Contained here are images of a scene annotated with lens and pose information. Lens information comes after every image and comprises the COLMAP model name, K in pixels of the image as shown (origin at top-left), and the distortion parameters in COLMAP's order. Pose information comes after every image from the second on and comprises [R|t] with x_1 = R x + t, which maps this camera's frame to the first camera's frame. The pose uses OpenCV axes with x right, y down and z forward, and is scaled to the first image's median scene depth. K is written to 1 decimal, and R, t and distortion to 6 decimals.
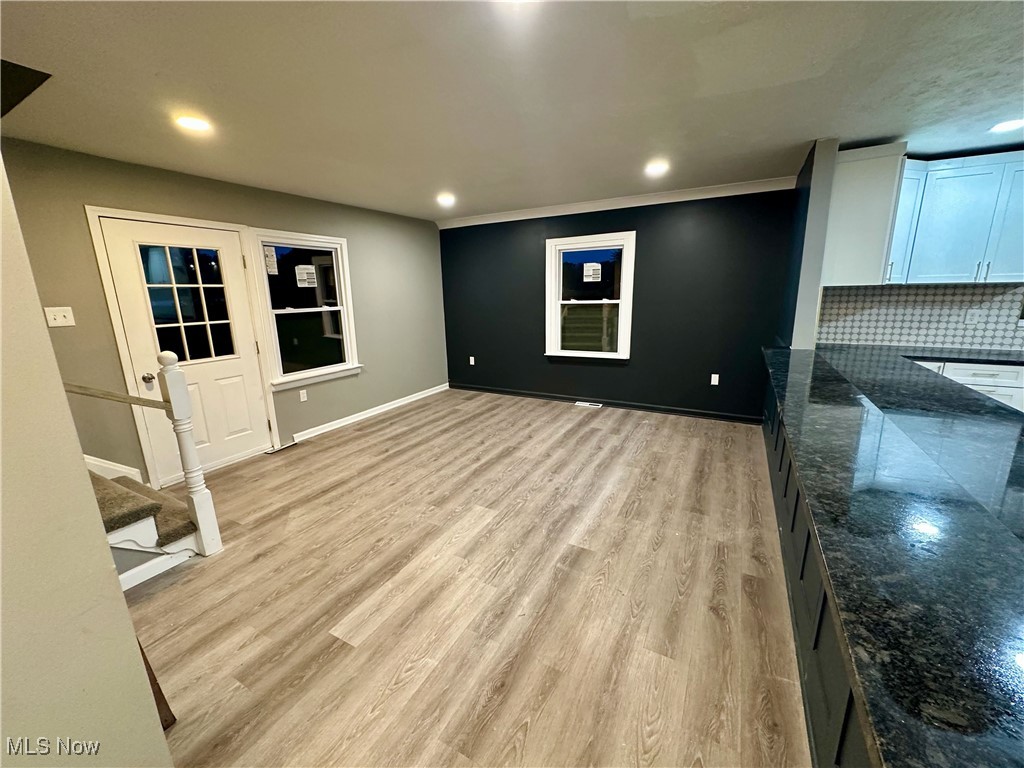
lens RADIAL K [[408.0, 0, 516.2], [0, 408.0, 383.4], [0, 0, 1]] dist [-0.001836, 0.001251]
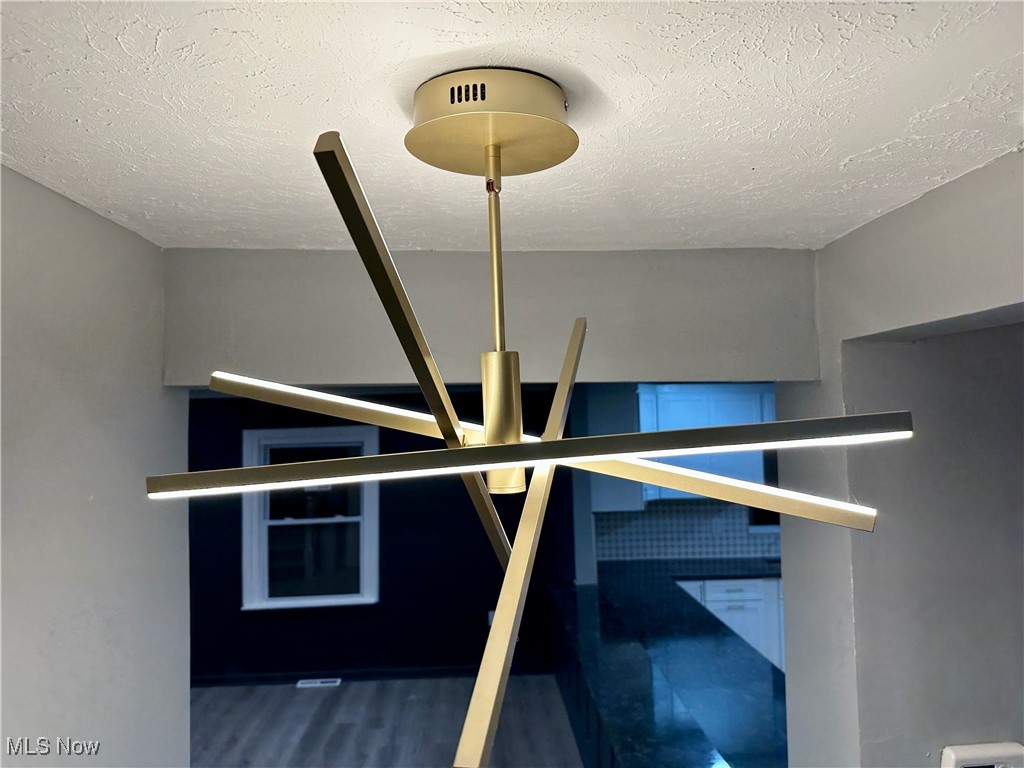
lens RADIAL K [[723.3, 0, 511.9], [0, 723.3, 388.6], [0, 0, 1]] dist [0.009062, -0.001159]
pose [[0.856076, 0.026501, 0.516171, -0.186680], [0.119169, 0.961656, -0.247015, -0.086515], [-0.502925, 0.272975, 0.820092, -0.234853]]
